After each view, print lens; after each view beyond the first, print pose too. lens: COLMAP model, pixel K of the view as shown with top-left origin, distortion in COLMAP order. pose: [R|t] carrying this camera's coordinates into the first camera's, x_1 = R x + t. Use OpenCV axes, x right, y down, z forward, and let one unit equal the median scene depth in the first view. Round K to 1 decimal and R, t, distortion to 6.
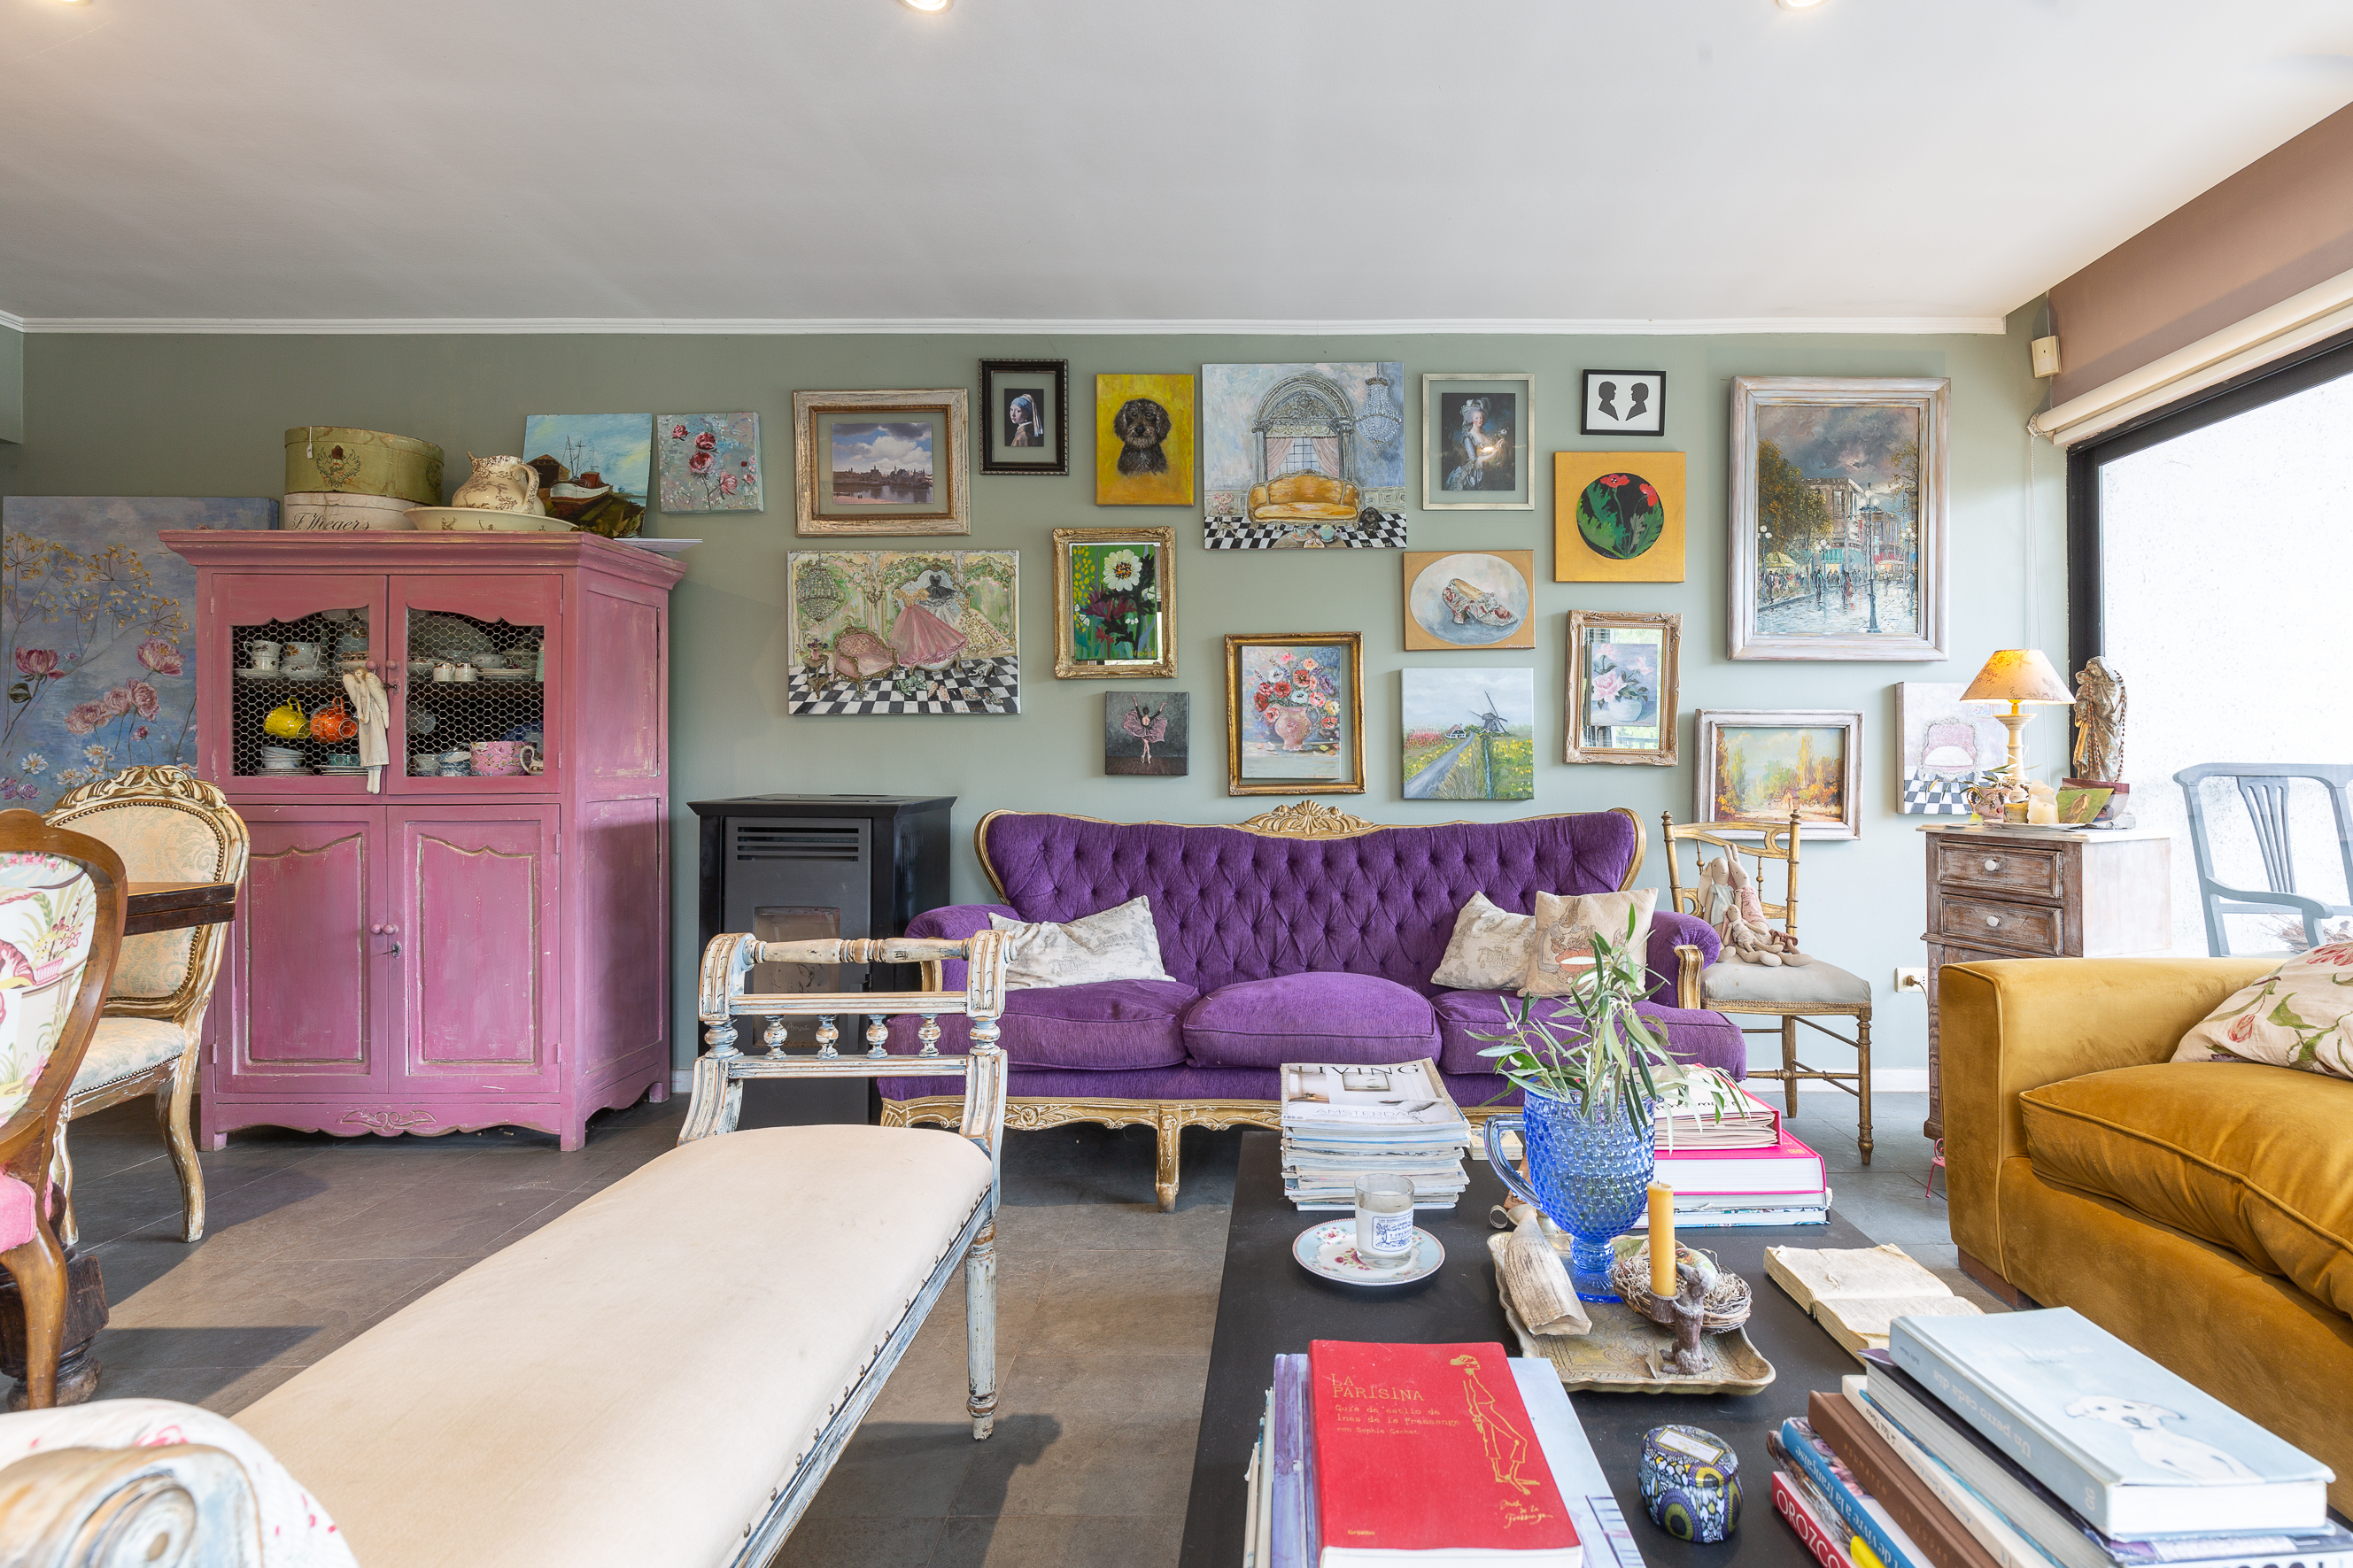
lens RADIAL K [[1075.4, 0, 1224.1], [0, 1075.4, 763.8], [0, 0, 1]] dist [0.007638, -0.002008]
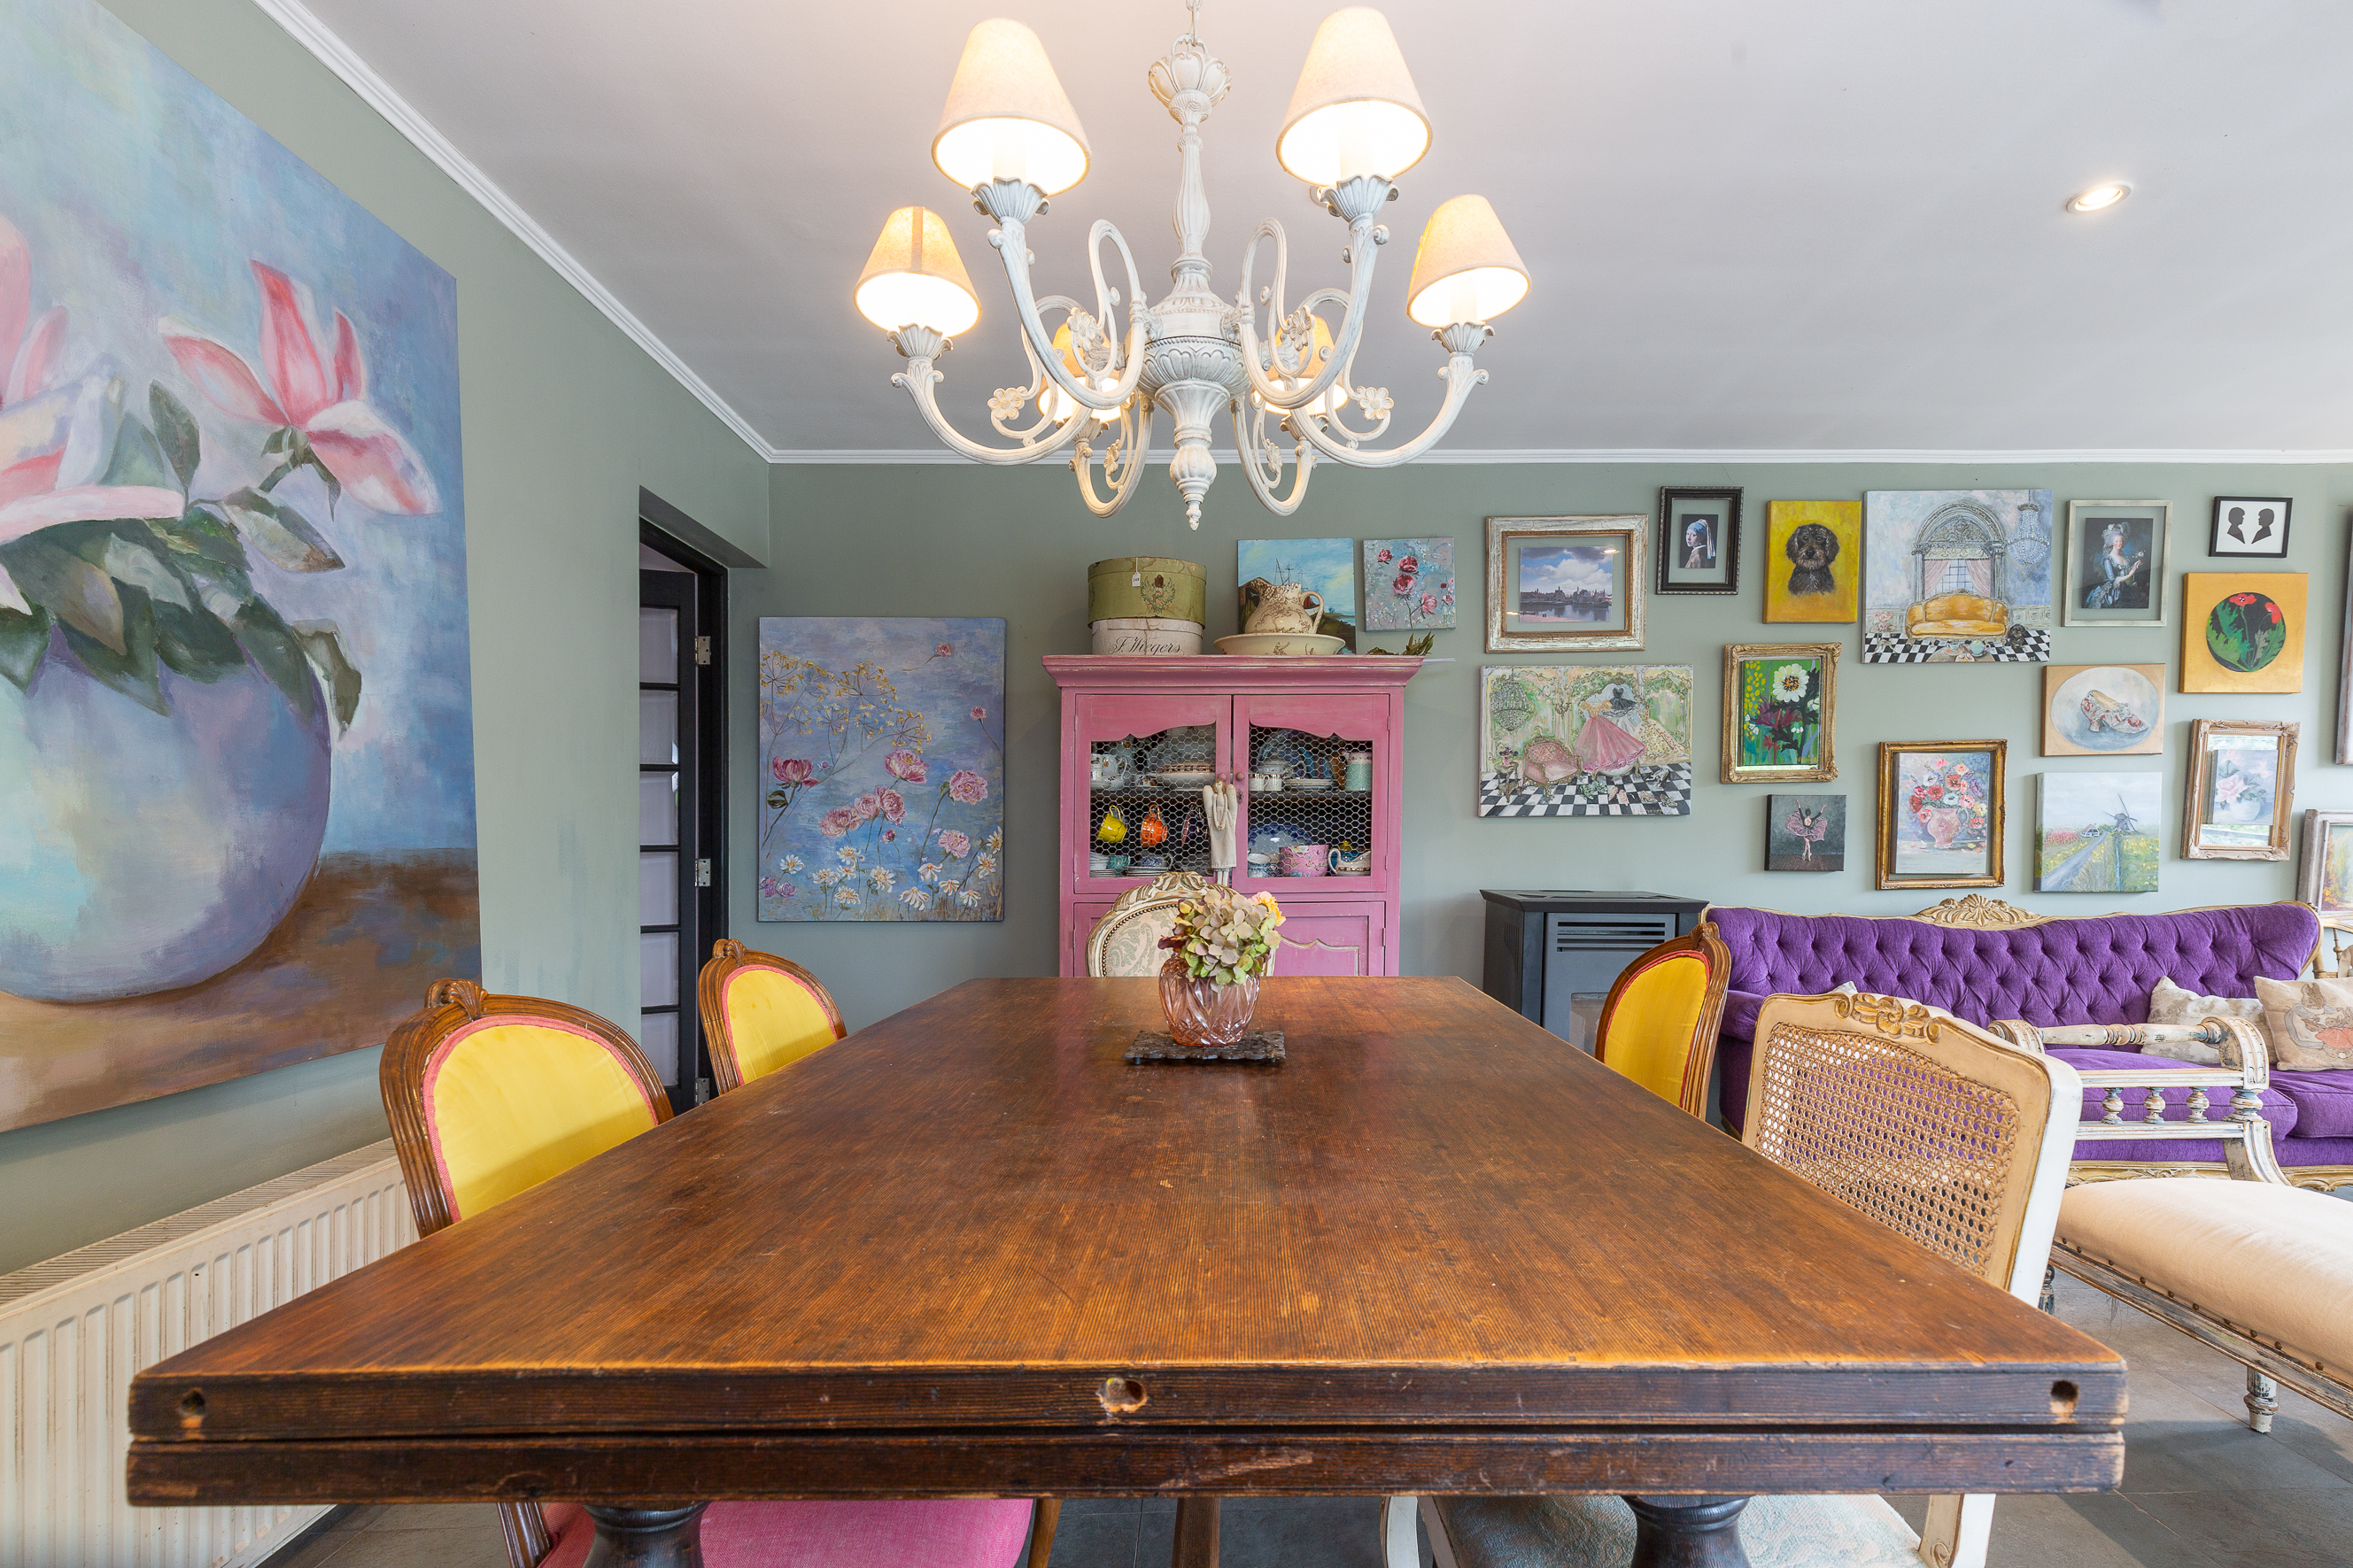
lens RADIAL K [[1075.4, 0, 1205.5], [0, 1075.4, 877.0], [0, 0, 1]] dist [0.007638, -0.002008]
pose [[0.999904, -0.003991, 0.013306, -0.699936], [0.003552, 0.999454, 0.032854, -0.021797], [-0.013430, -0.032803, 0.999372, -0.087904]]
